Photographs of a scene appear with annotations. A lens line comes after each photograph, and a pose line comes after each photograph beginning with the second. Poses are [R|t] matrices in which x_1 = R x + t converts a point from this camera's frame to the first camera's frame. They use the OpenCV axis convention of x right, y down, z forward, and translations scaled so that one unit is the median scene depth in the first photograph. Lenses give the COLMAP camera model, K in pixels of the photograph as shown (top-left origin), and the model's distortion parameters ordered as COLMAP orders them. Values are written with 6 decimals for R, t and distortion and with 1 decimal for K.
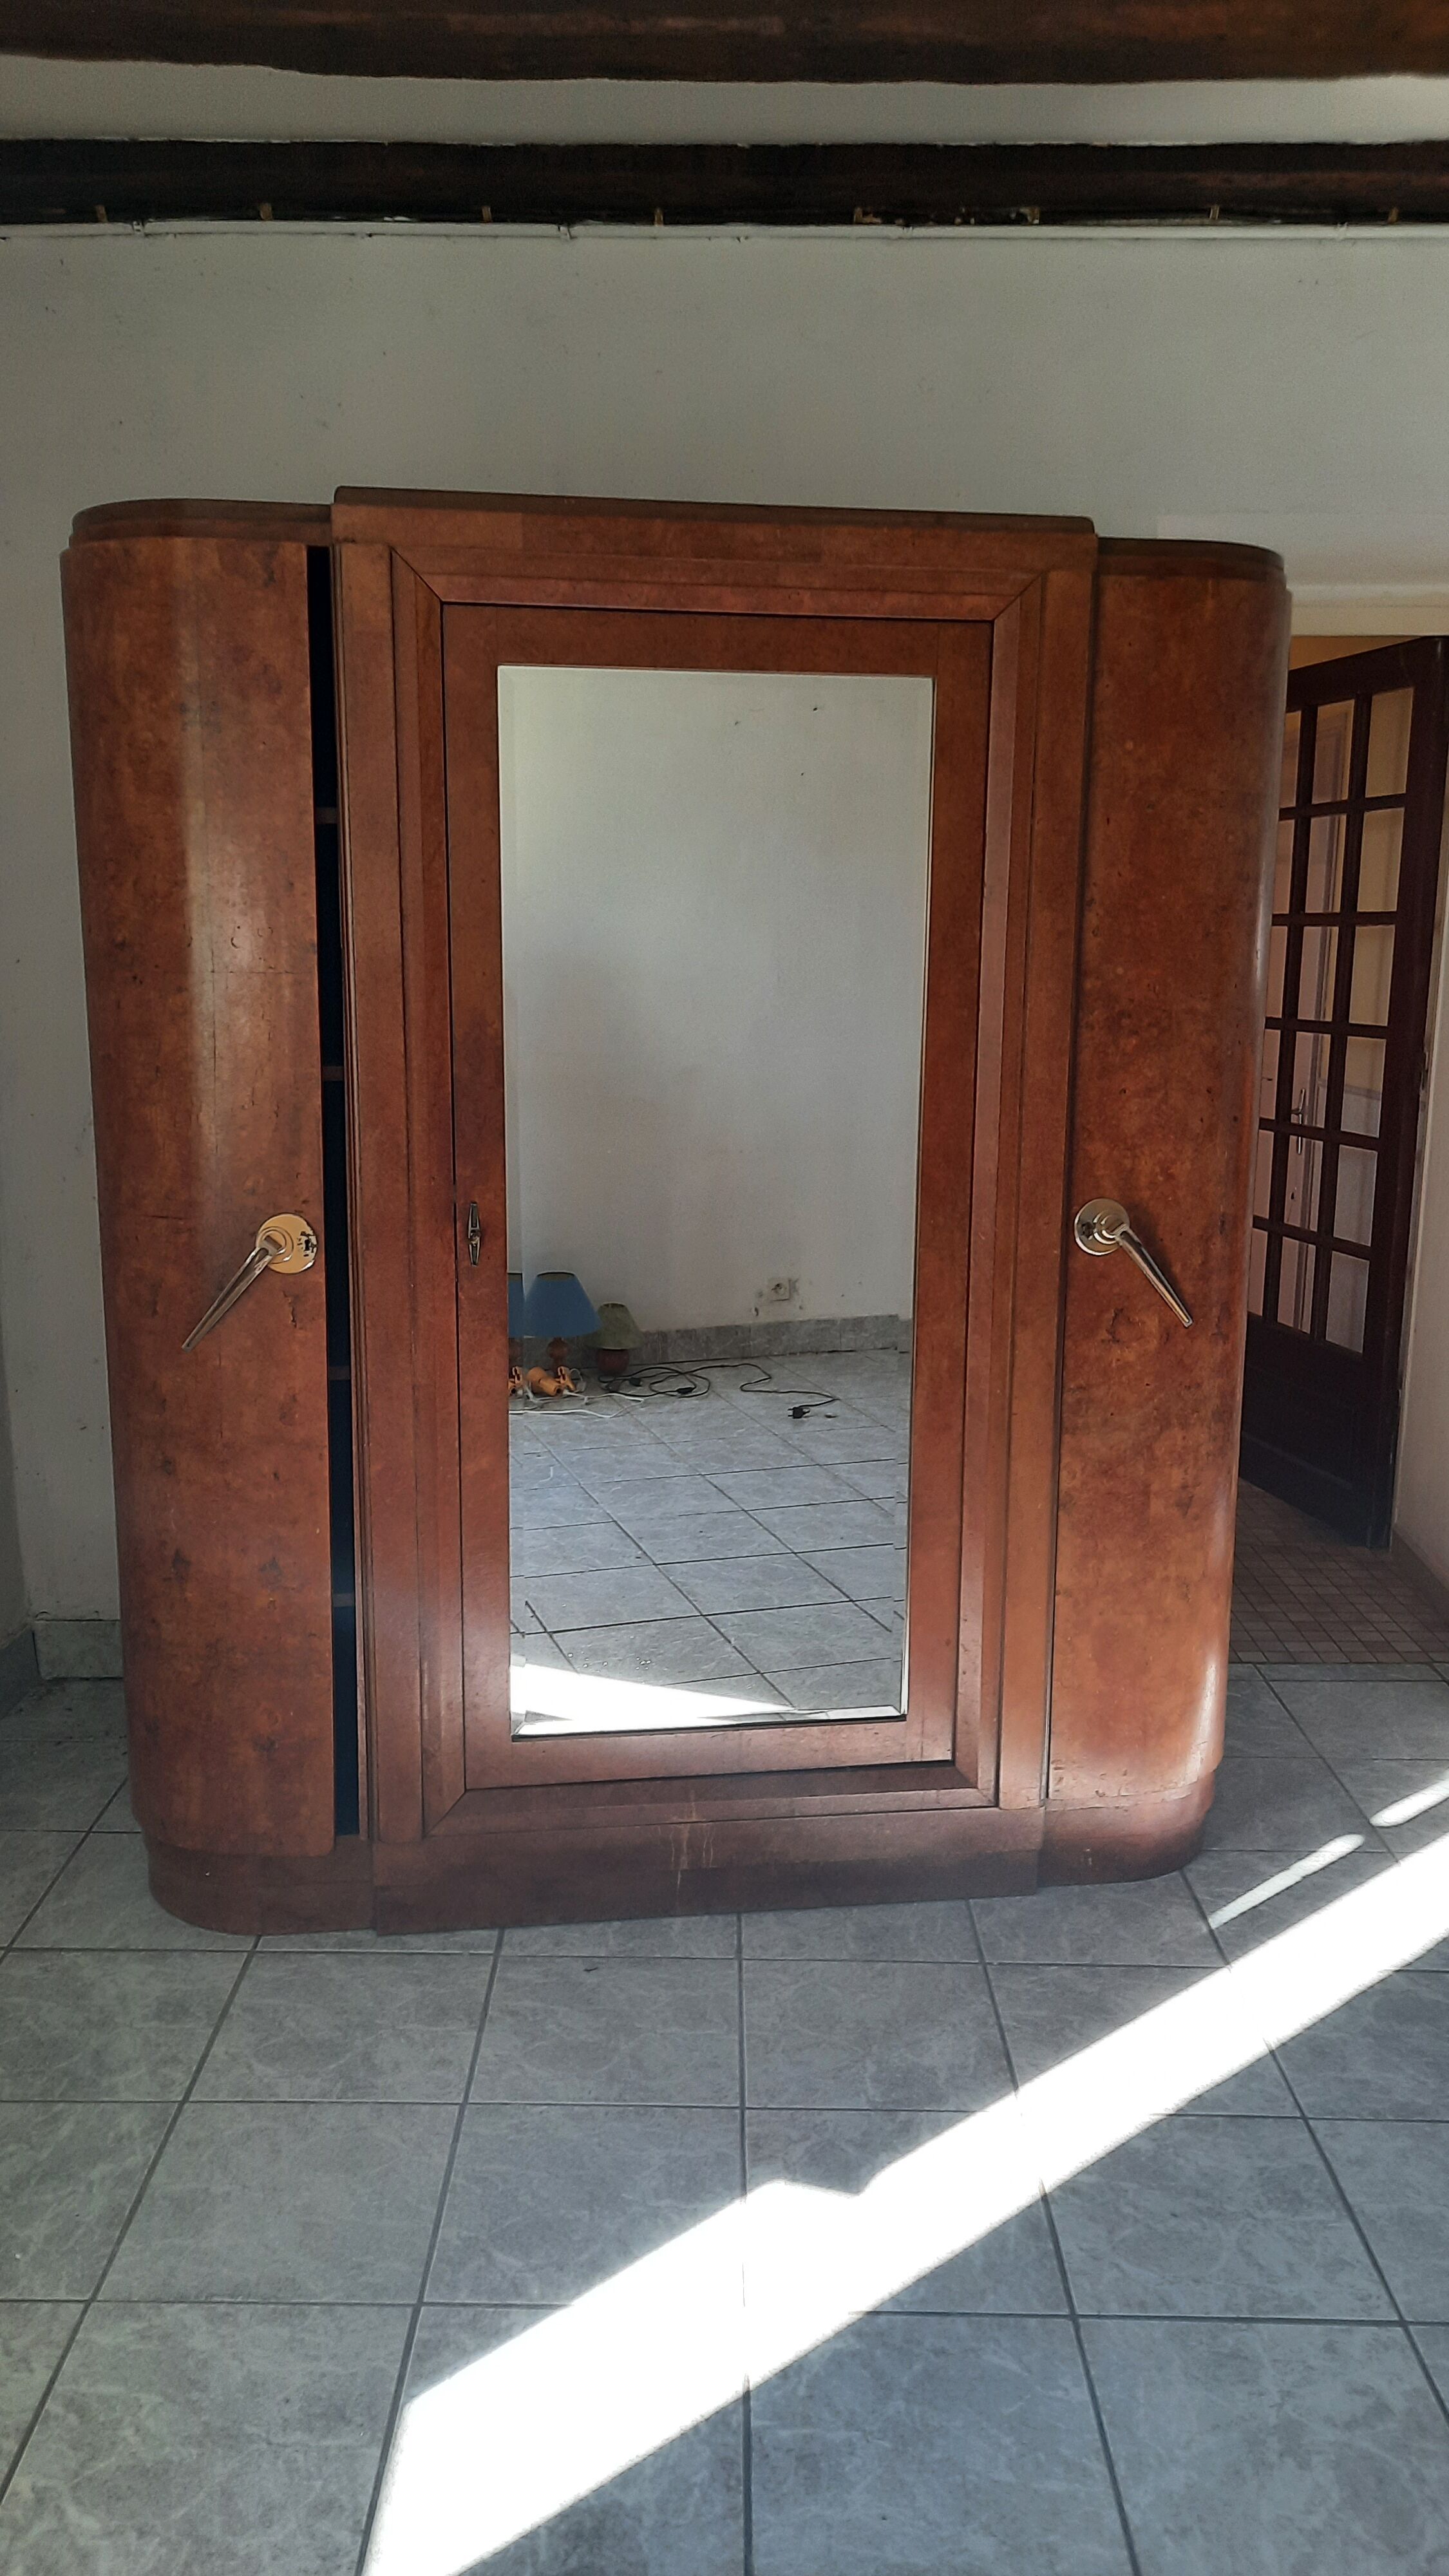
lens RADIAL K [[1991.6, 0, 627.1], [0, 1991.6, 1240.5], [0, 0, 1]] dist [0.029274, -0.033963]
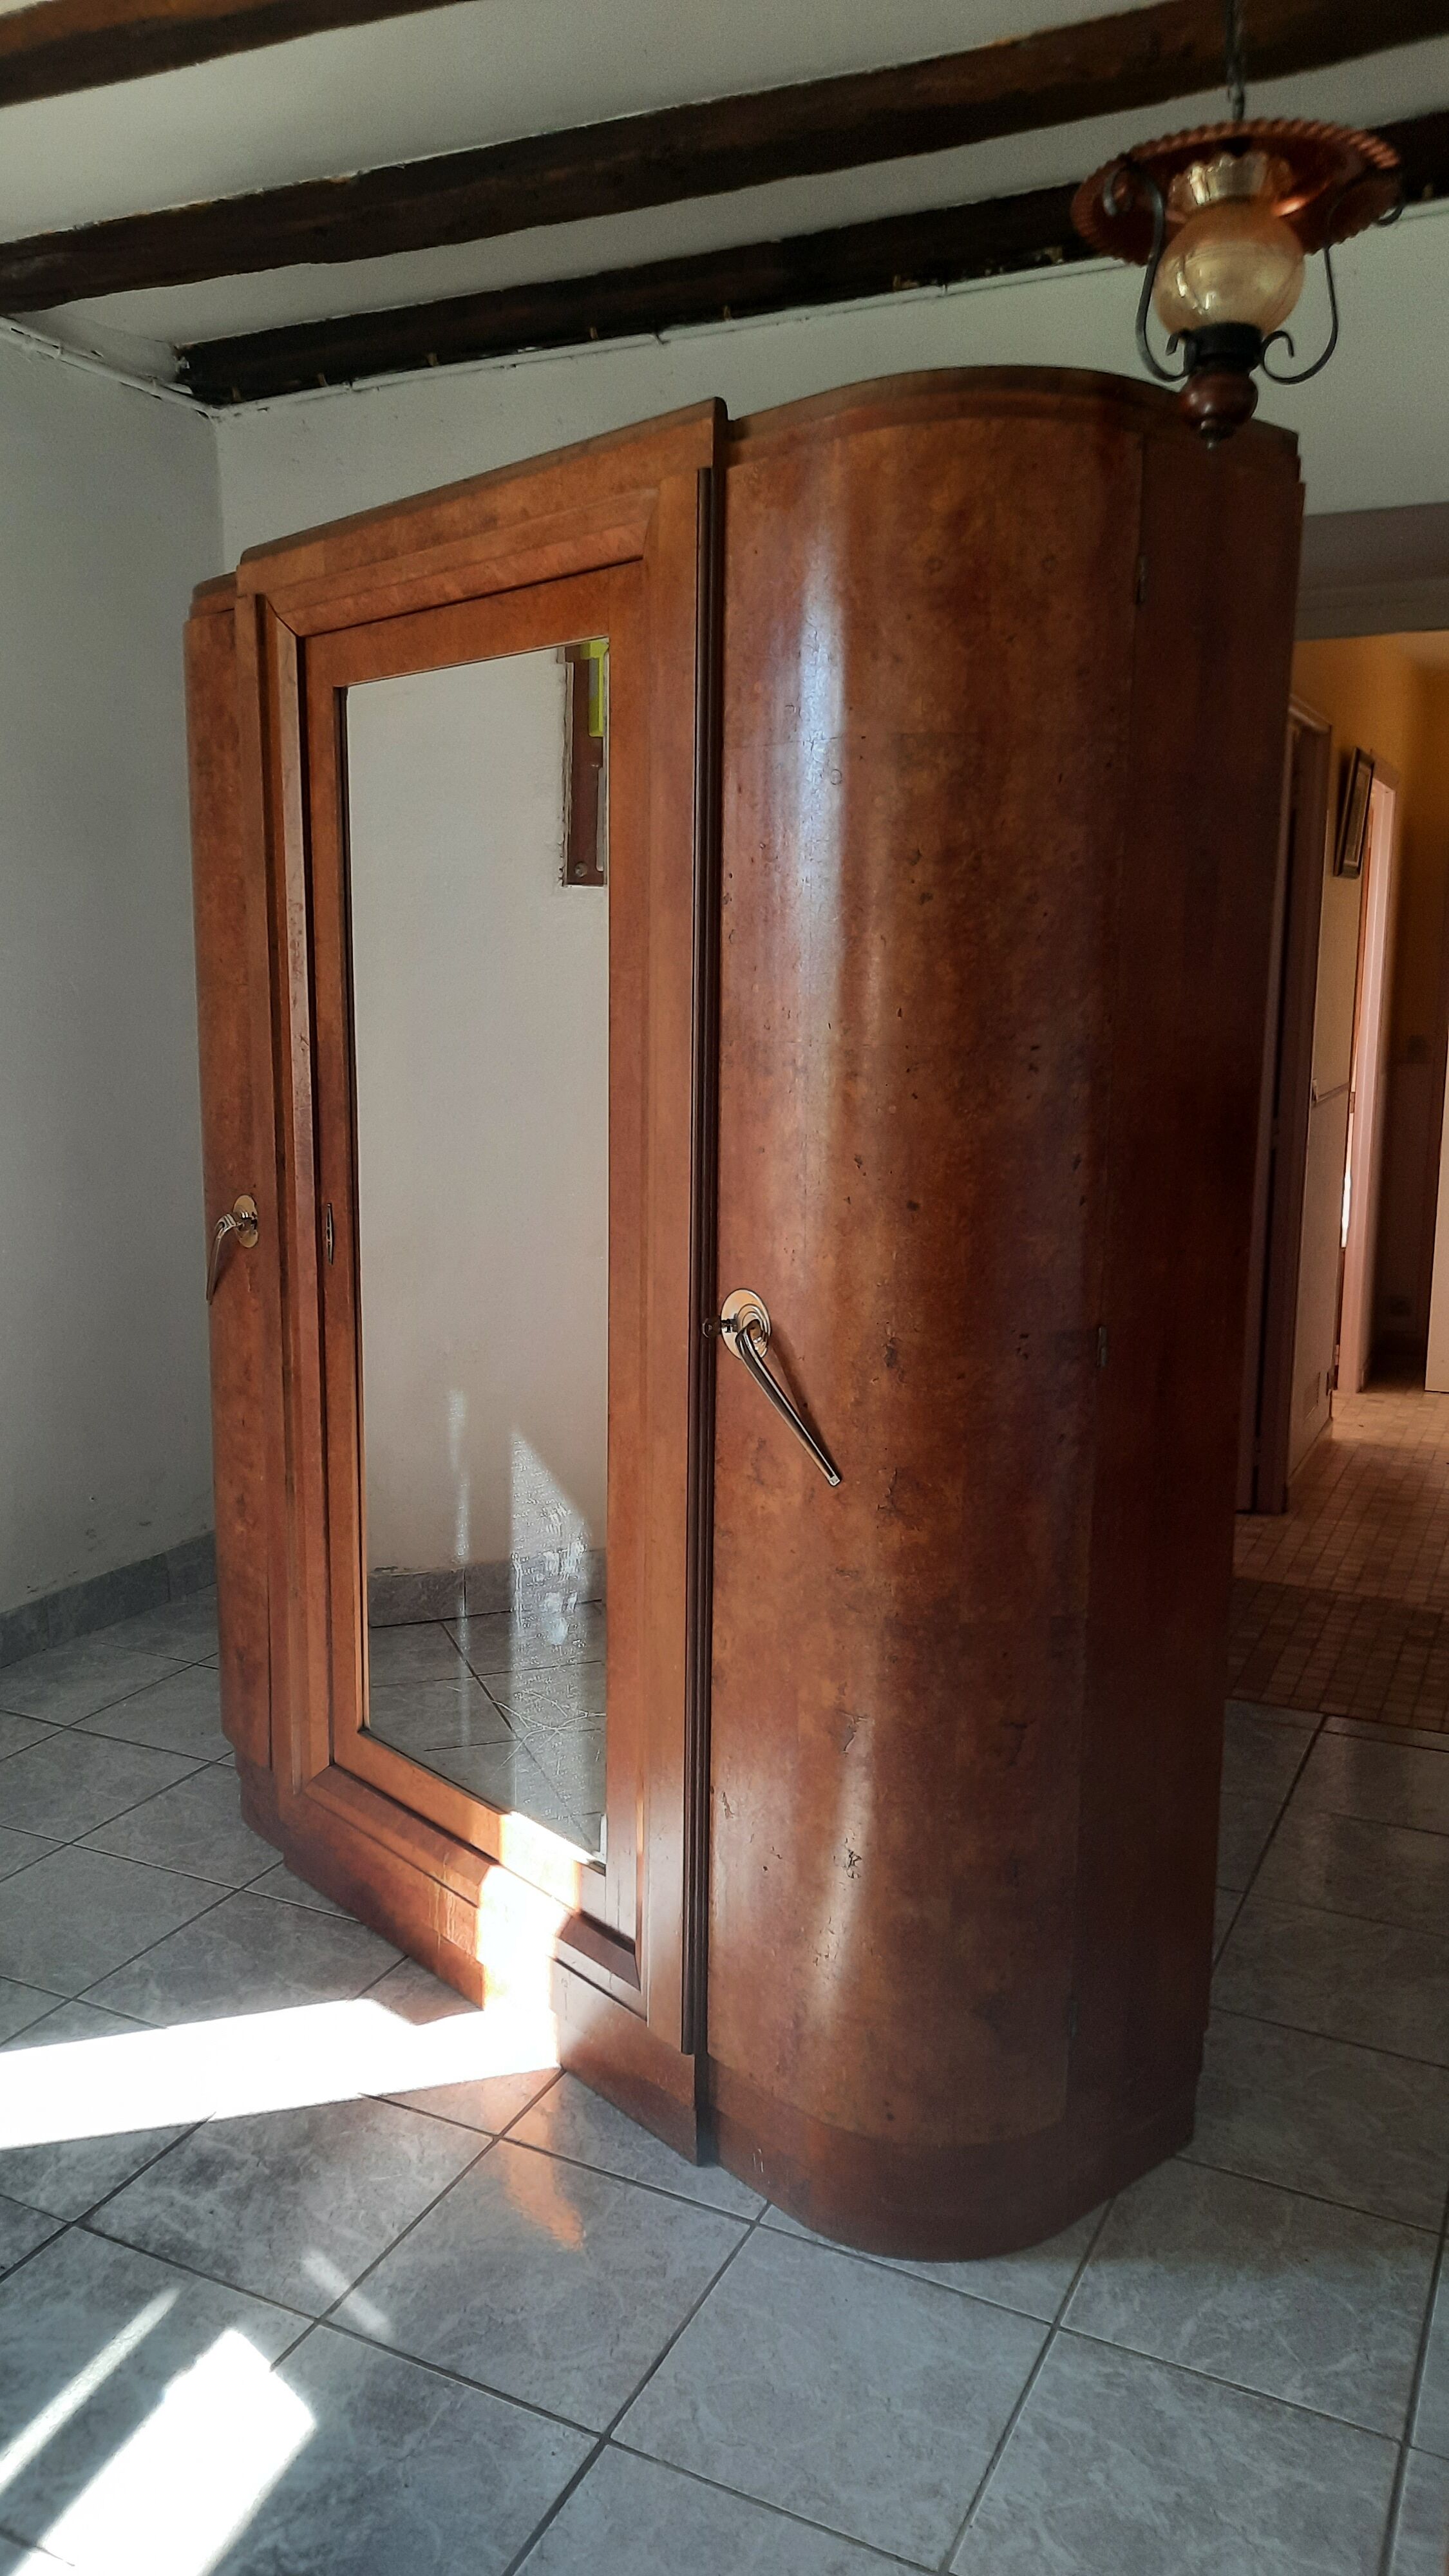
lens RADIAL K [[1991.6, 0, 627.1], [0, 1991.6, 1240.5], [0, 0, 1]] dist [0.029274, -0.033963]
pose [[0.885742, 0.058289, -0.460504, 0.702754], [-0.064653, 0.997906, 0.001957, 0.010287], [0.459654, 0.028039, 0.887655, -0.005629]]
